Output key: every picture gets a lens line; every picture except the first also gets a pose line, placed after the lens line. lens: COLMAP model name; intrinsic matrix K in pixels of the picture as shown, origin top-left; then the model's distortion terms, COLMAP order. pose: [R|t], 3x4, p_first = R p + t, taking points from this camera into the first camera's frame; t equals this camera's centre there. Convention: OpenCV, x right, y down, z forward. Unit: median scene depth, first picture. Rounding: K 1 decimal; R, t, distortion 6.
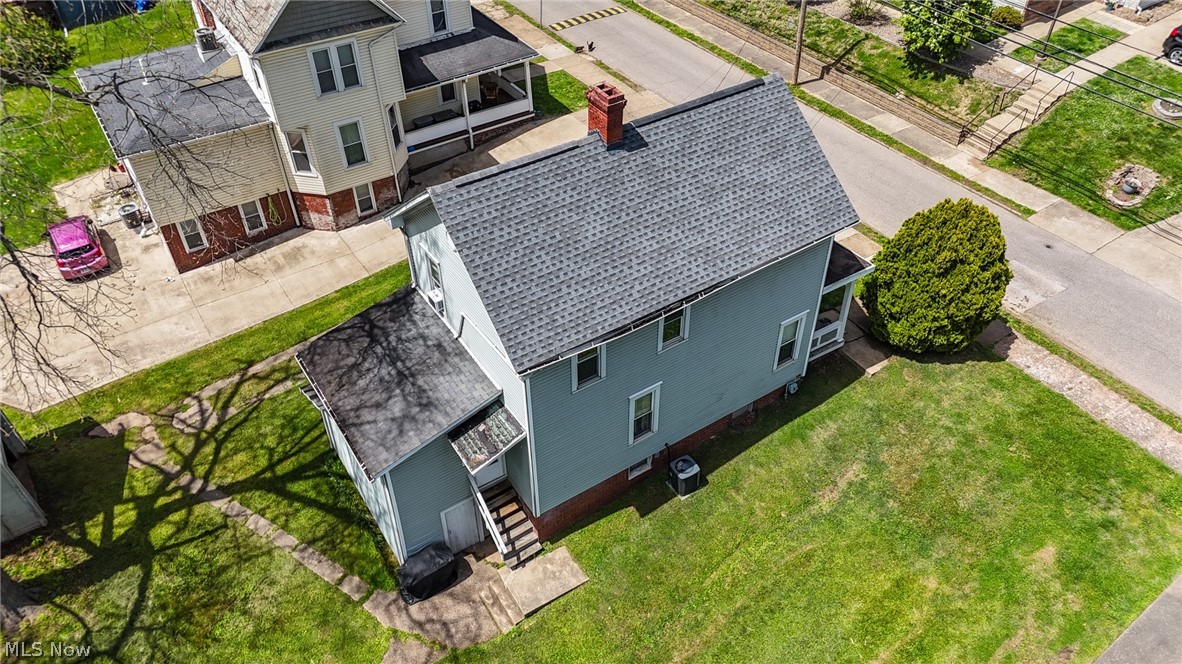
lens RADIAL K [[882.9, 0, 591.0], [0, 882.9, 332.0], [0, 0, 1]] dist [0.003644, 0.001569]
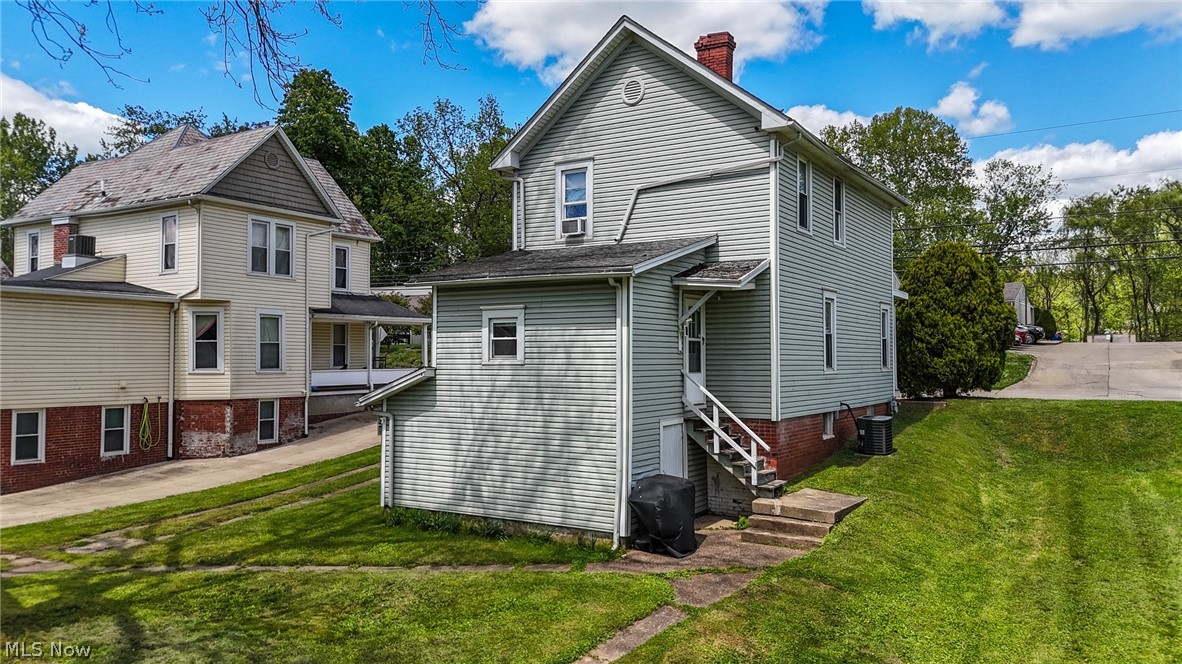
lens RADIAL K [[882.9, 0, 591.0], [0, 882.9, 332.0], [0, 0, 1]] dist [0.003644, 0.001569]
pose [[0.904125, 0.032971, 0.425994, -0.344982], [0.267254, 0.734262, -0.624047, 0.378440], [-0.333367, 0.678065, 0.655053, 0.333360]]
